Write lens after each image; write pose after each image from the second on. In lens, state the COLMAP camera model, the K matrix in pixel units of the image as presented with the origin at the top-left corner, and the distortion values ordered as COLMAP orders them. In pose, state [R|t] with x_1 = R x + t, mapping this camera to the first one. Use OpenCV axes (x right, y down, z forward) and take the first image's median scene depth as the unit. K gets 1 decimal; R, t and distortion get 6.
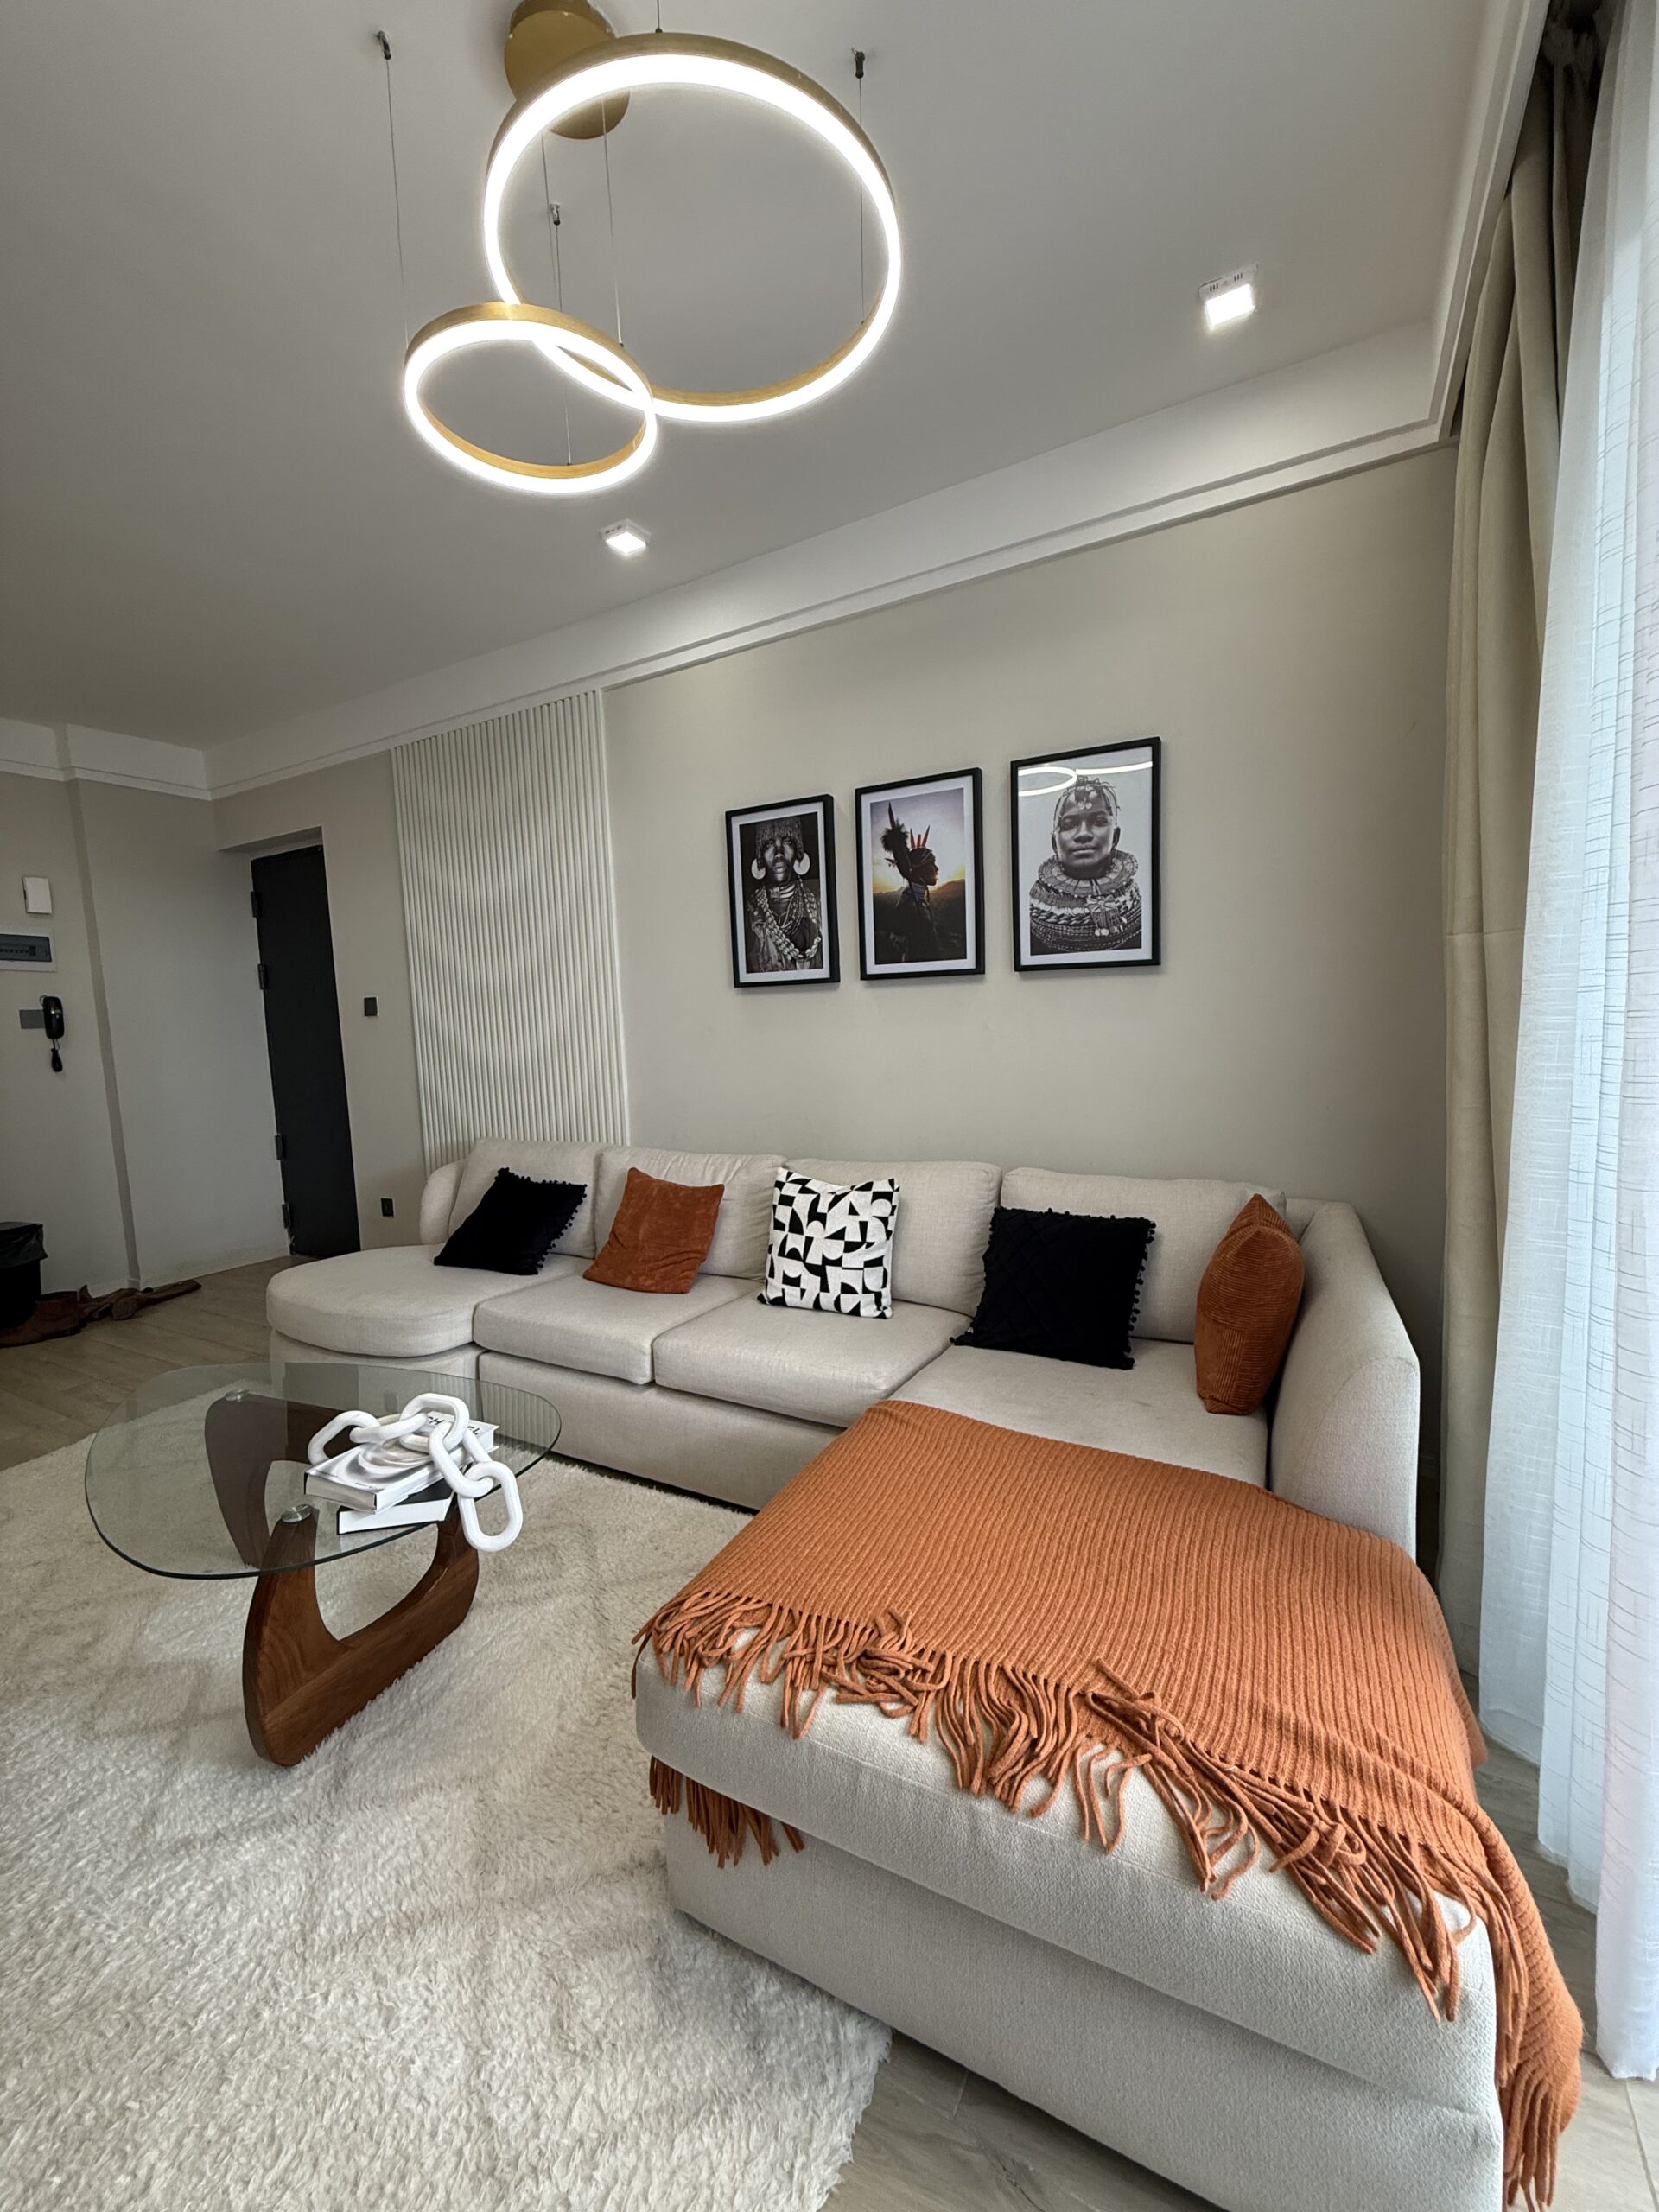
lens RADIAL K [[884.7, 0, 835.7], [0, 884.7, 1102.5], [0, 0, 1]] dist [0.001212, -0.000898]
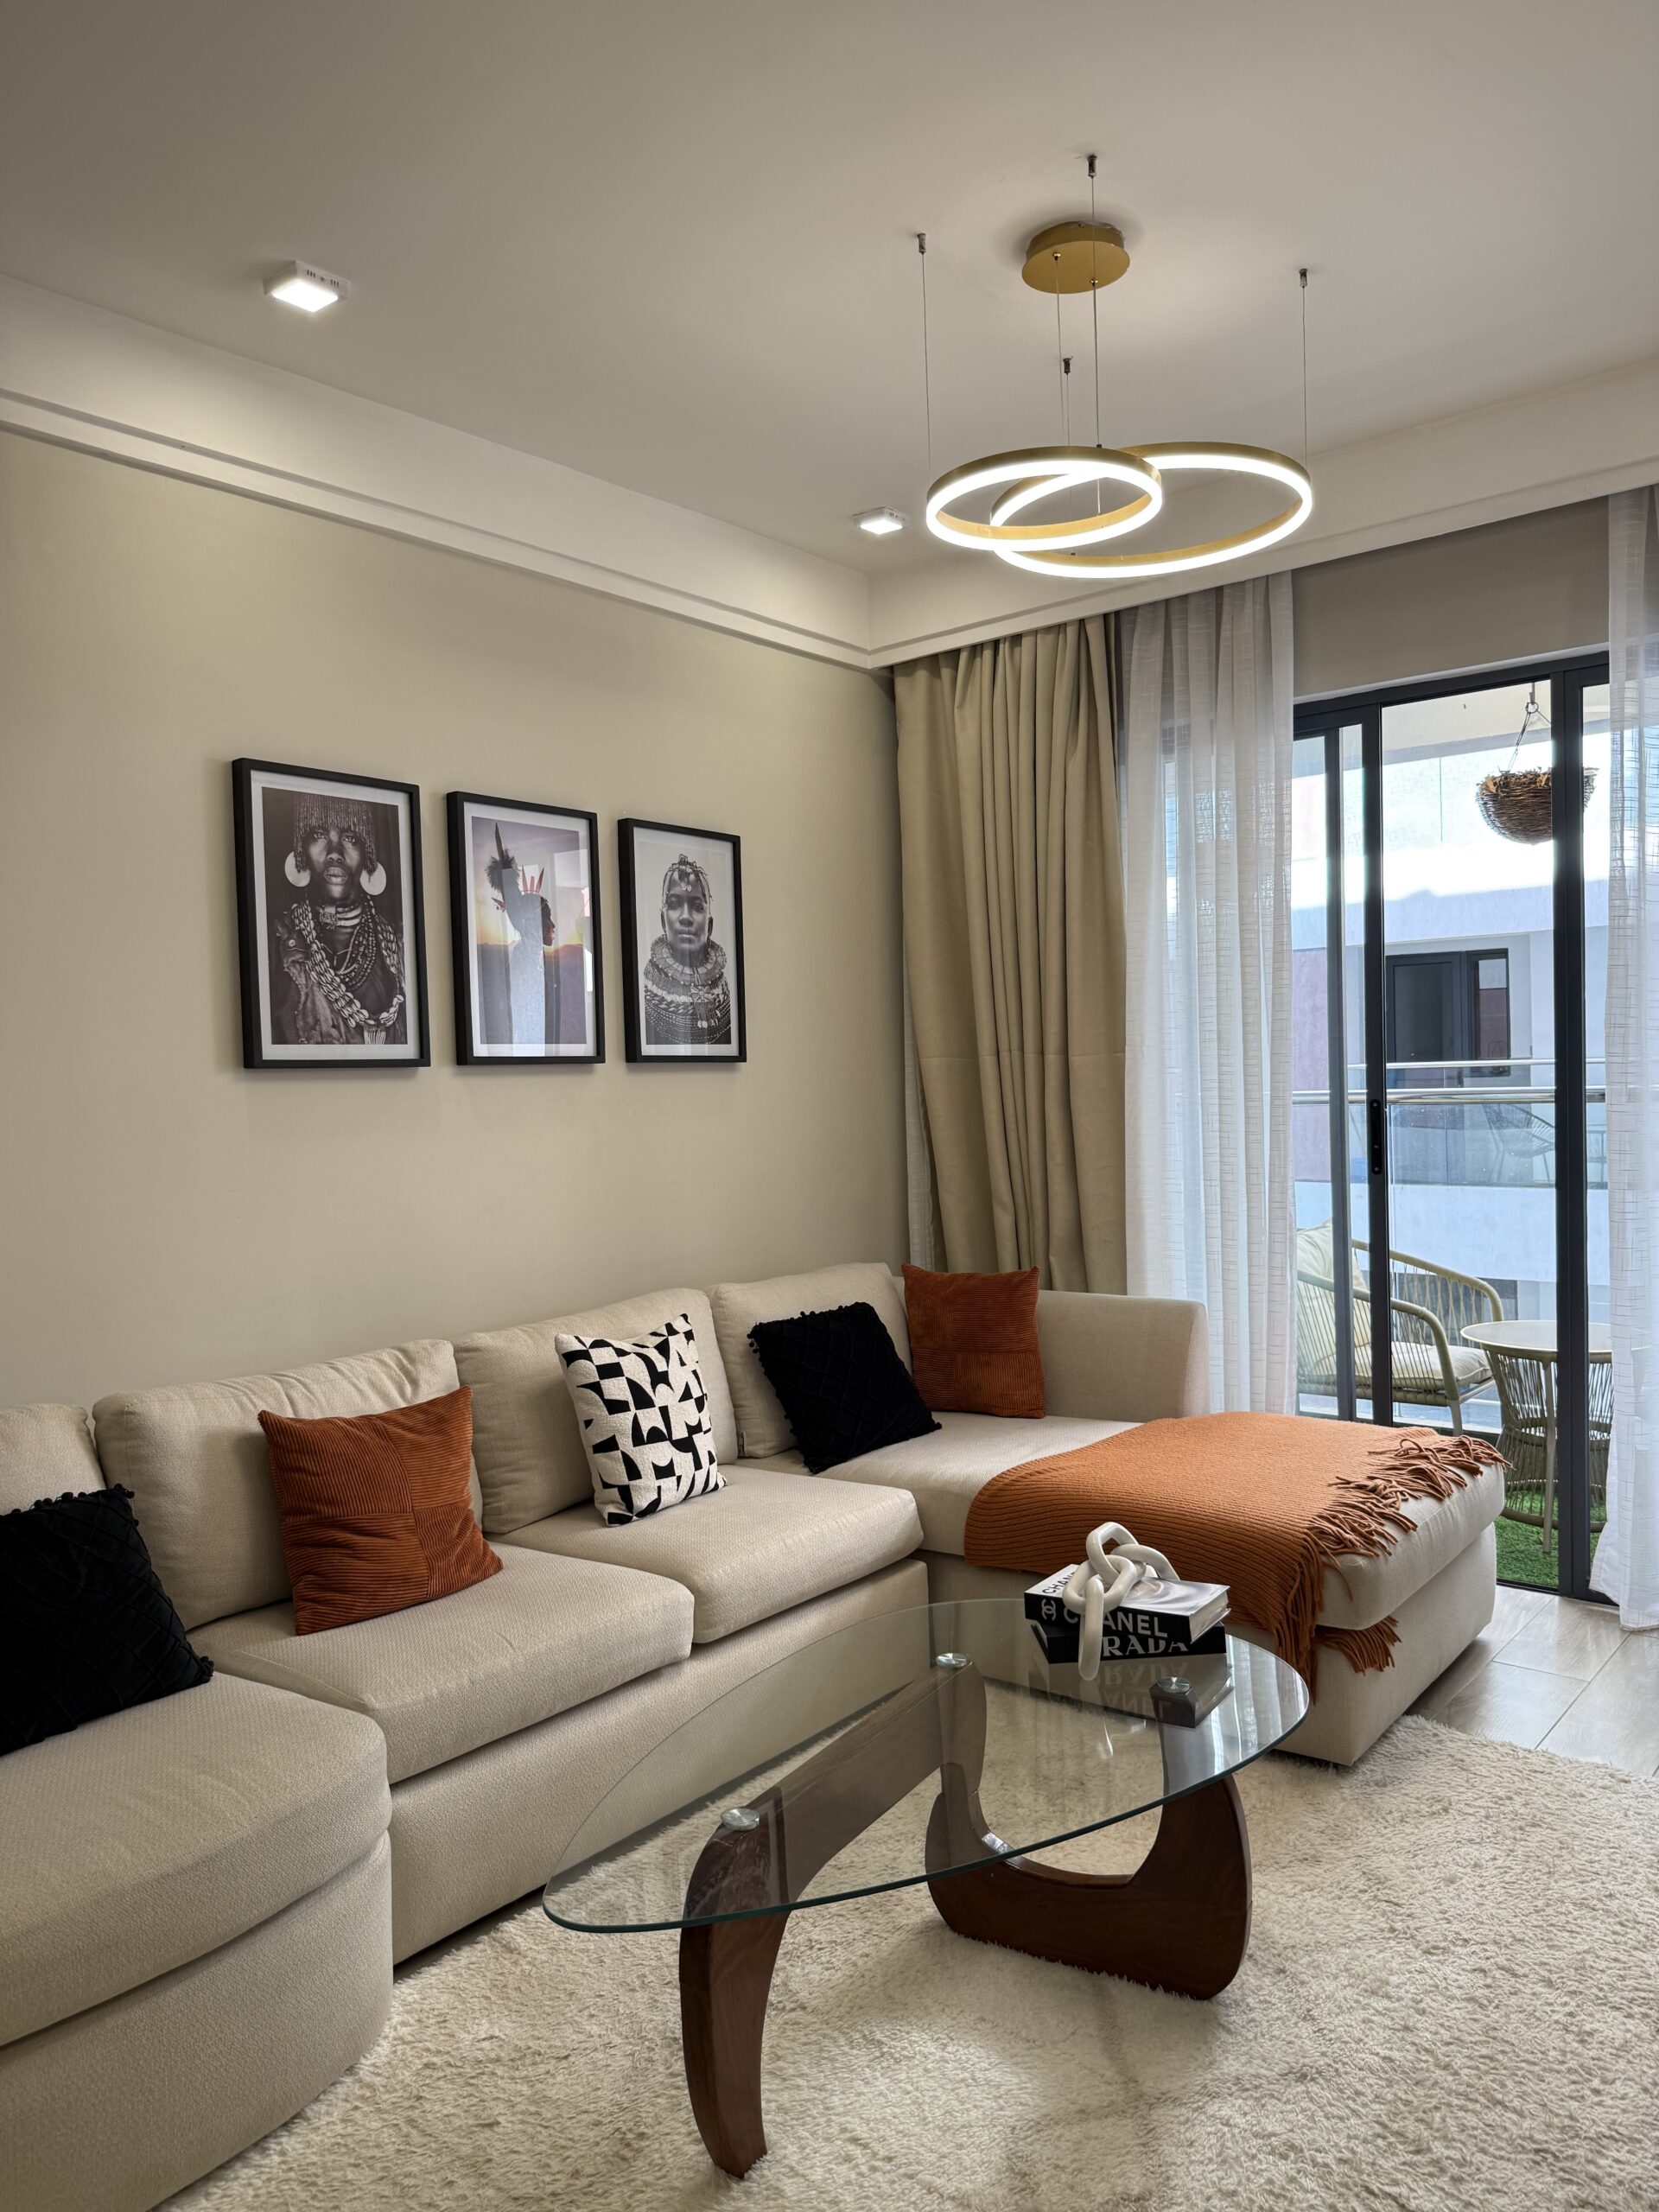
lens RADIAL K [[1554.7, 0, 811.3], [0, 1554.7, 1117.0], [0, 0, 1]] dist [0.036197, -0.047129]
pose [[0.184270, 0.002427, 0.982873, -1.140798], [0.113821, 0.993216, -0.023792, -0.039536], [-0.976263, 0.116256, 0.182744, 0.537942]]
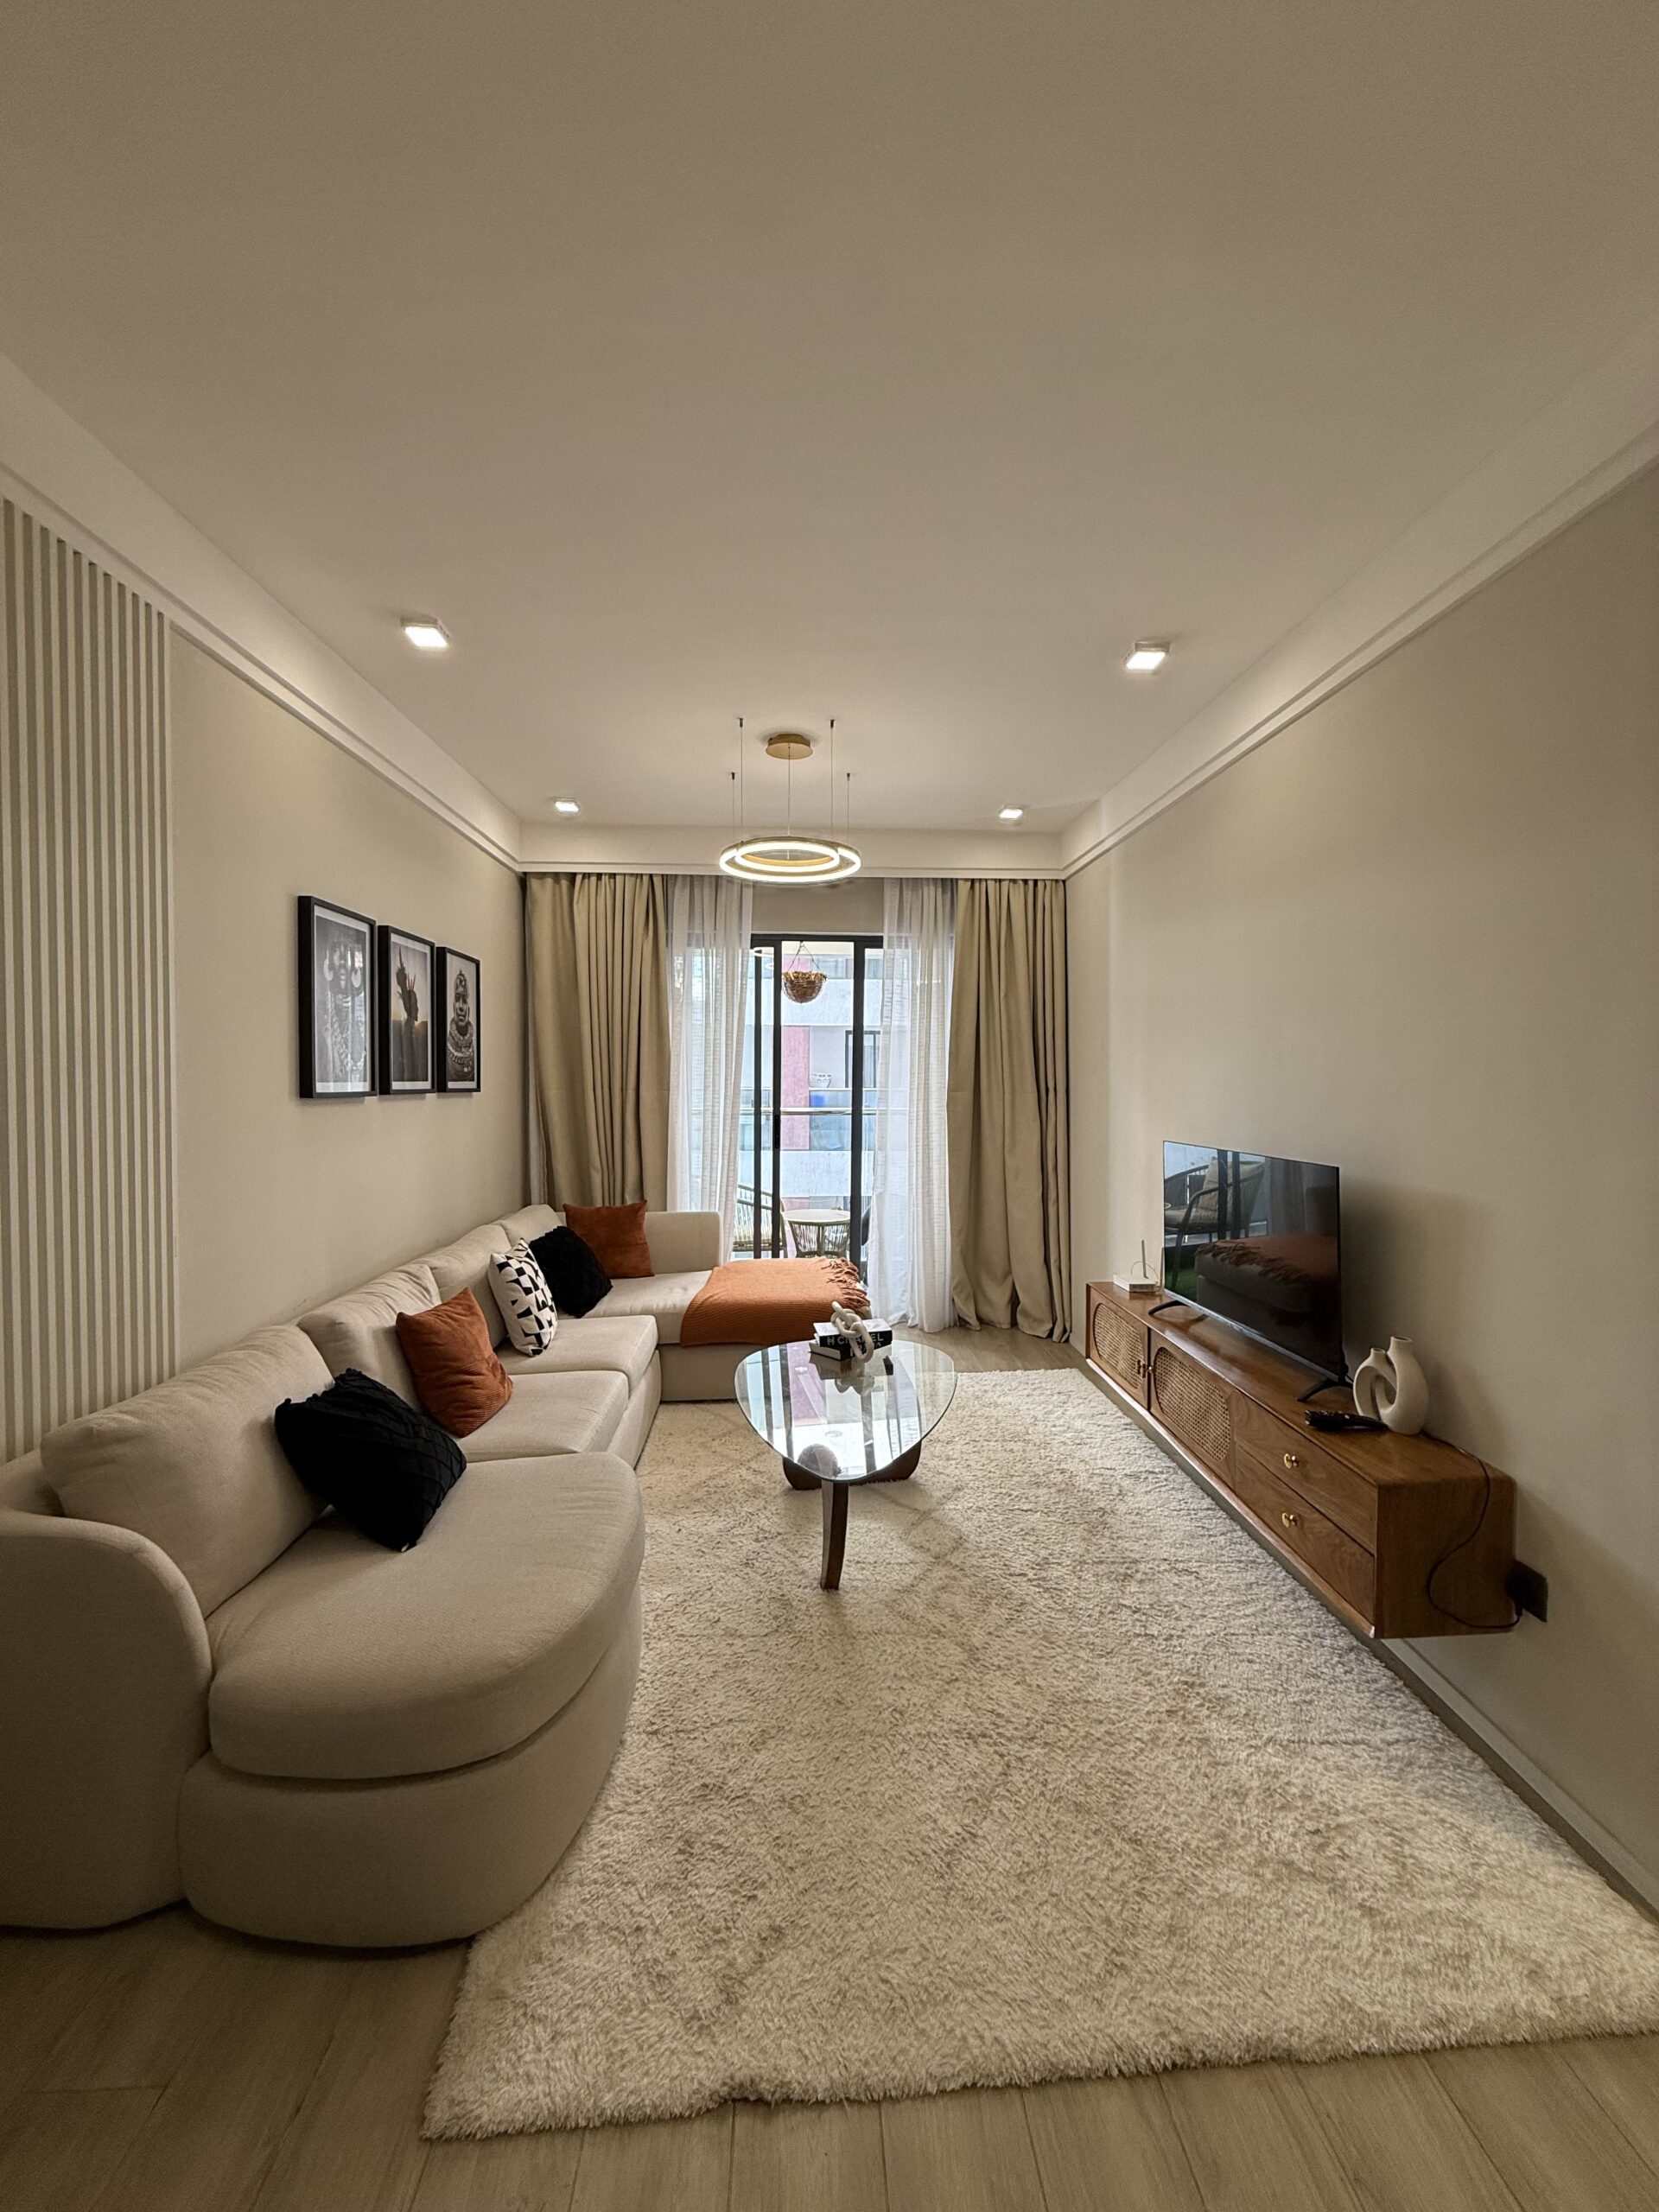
lens RADIAL K [[884.7, 0, 835.1], [0, 884.7, 1096.0], [0, 0, 1]] dist [0.001212, -0.000898]
pose [[-0.534906, 0.018645, 0.844706, -1.234275], [0.099683, 0.994167, 0.041180, -0.130339], [-0.839011, 0.106230, -0.533644, 1.154713]]
